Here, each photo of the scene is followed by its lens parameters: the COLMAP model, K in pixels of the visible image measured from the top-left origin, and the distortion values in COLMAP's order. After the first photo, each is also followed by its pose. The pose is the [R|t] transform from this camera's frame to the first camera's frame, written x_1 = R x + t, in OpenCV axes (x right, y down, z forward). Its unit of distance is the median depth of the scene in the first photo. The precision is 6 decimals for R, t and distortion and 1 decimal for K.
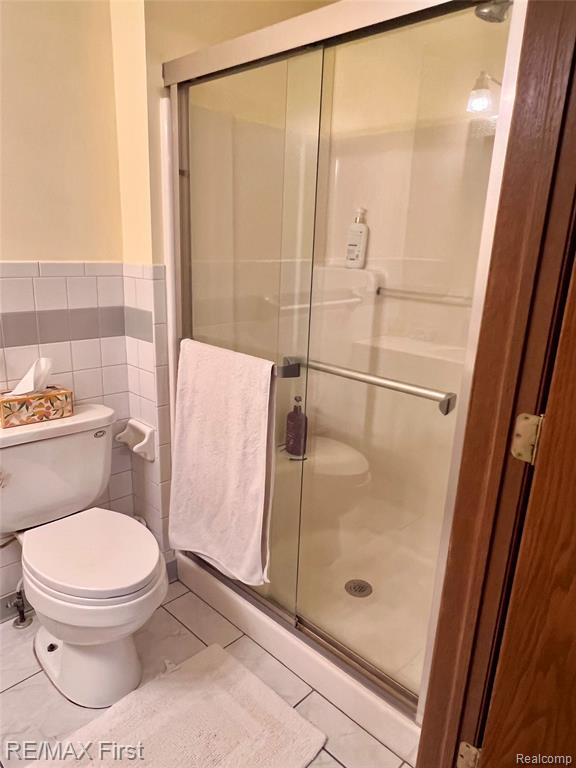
lens RADIAL K [[517.8, 0, 287.3], [0, 517.8, 385.0], [0, 0, 1]] dist [0.000556, -0.005708]
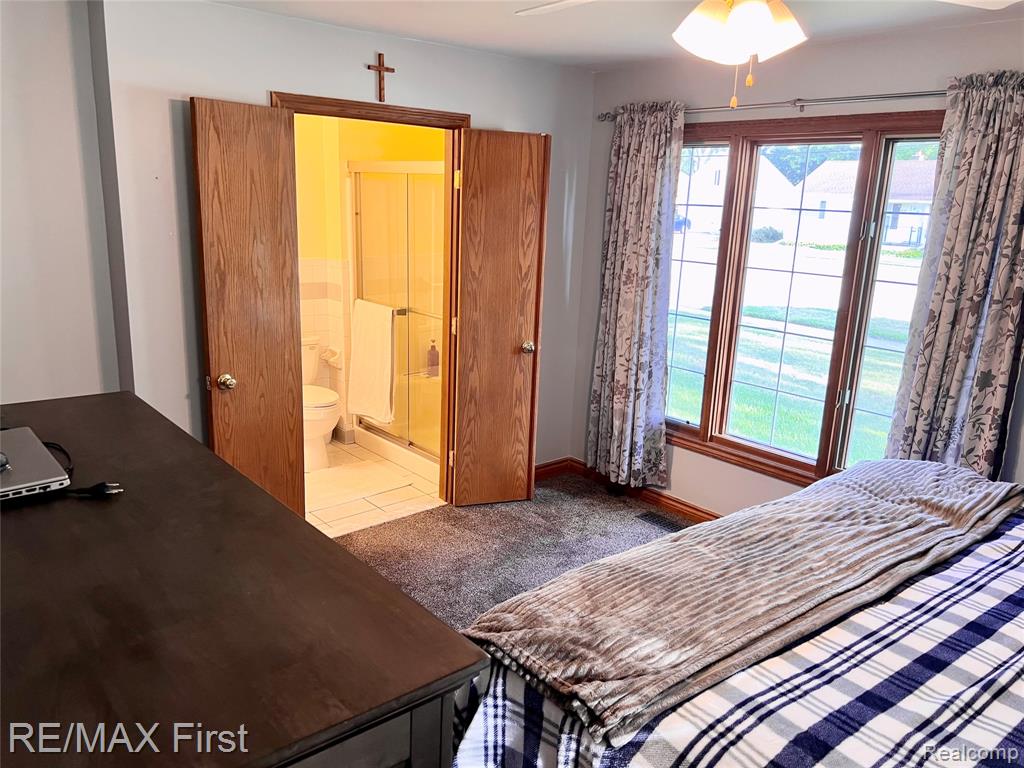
lens RADIAL K [[784.5, 0, 508.7], [0, 784.5, 385.7], [0, 0, 1]] dist [0.000429, -0.000038]
pose [[0.995733, 0.014571, -0.091119, 0.680726], [-0.016215, 0.999718, -0.017329, 0.293704], [0.090841, 0.018733, 0.995689, -1.982155]]
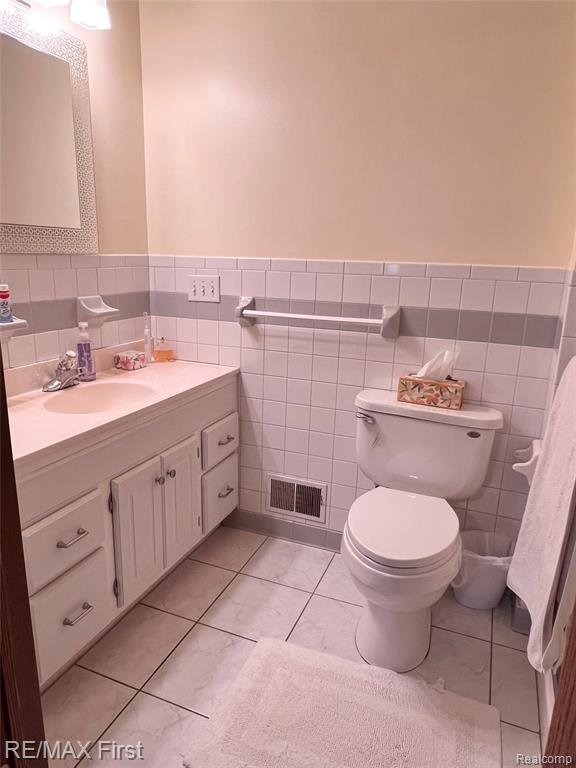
lens RADIAL K [[517.8, 0, 284.7], [0, 517.8, 384.6], [0, 0, 1]] dist [0.000556, -0.005708]
pose [[0.376794, 0.203592, -0.903646, 0.400226], [-0.255368, 0.960573, 0.109937, -0.015636], [0.890401, 0.189339, 0.413929, 0.245955]]
